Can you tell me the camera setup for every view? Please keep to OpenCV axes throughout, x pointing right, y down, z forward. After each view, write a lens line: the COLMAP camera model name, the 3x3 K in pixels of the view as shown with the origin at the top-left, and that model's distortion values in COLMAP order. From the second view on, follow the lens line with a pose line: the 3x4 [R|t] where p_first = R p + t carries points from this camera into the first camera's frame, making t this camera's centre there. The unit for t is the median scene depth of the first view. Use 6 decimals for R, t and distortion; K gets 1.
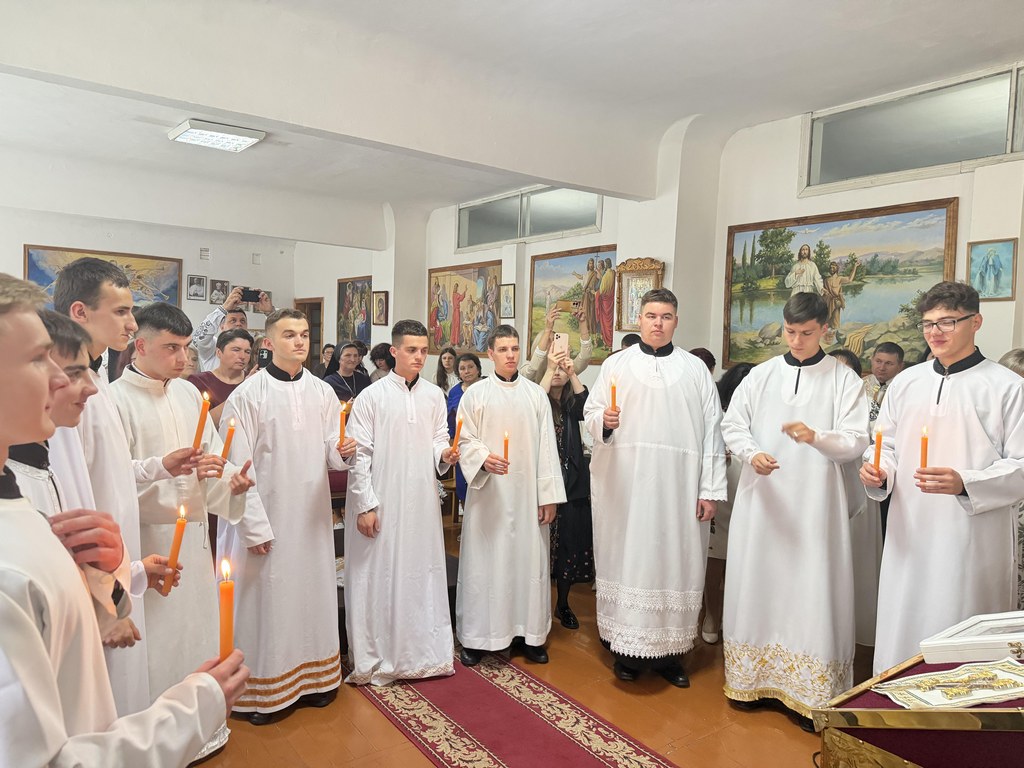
lens RADIAL K [[727.7, 0, 514.7], [0, 727.7, 374.8], [0, 0, 1]] dist [0.033605, -0.025748]
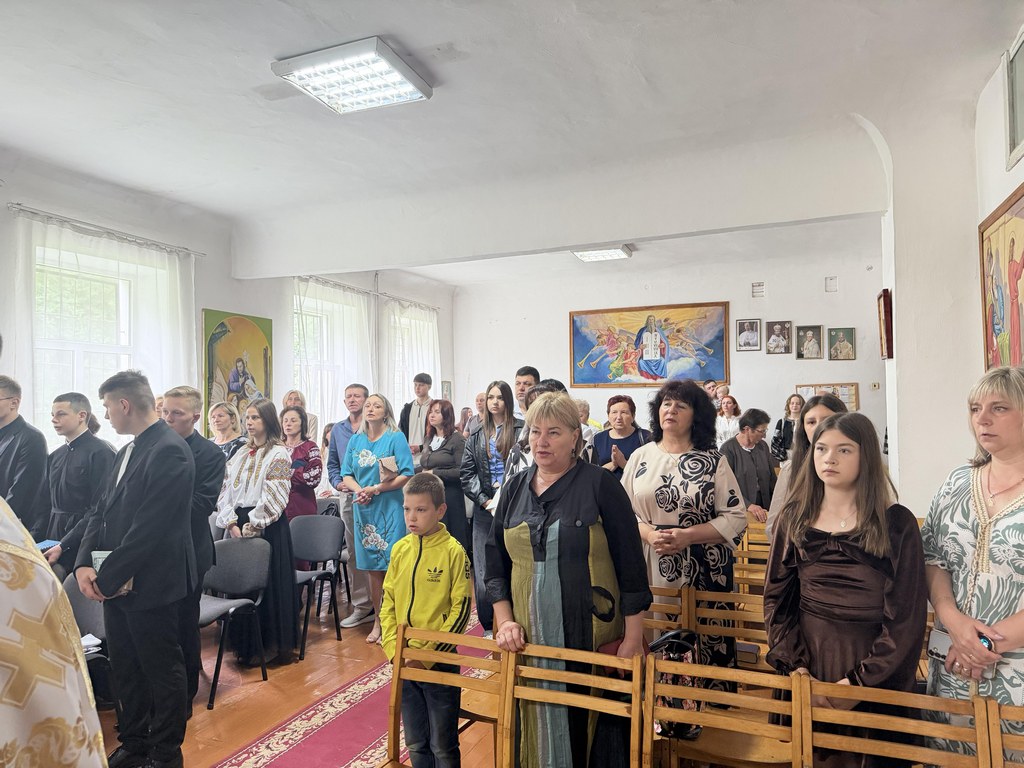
lens RADIAL K [[727.7, 0, 506.3], [0, 727.7, 385.6], [0, 0, 1]] dist [0.033605, -0.025748]
pose [[0.513139, -0.064546, -0.855875, 0.198123], [-0.000304, 0.997155, -0.075383, -0.016435], [0.858306, 0.038942, 0.511659, 0.853178]]
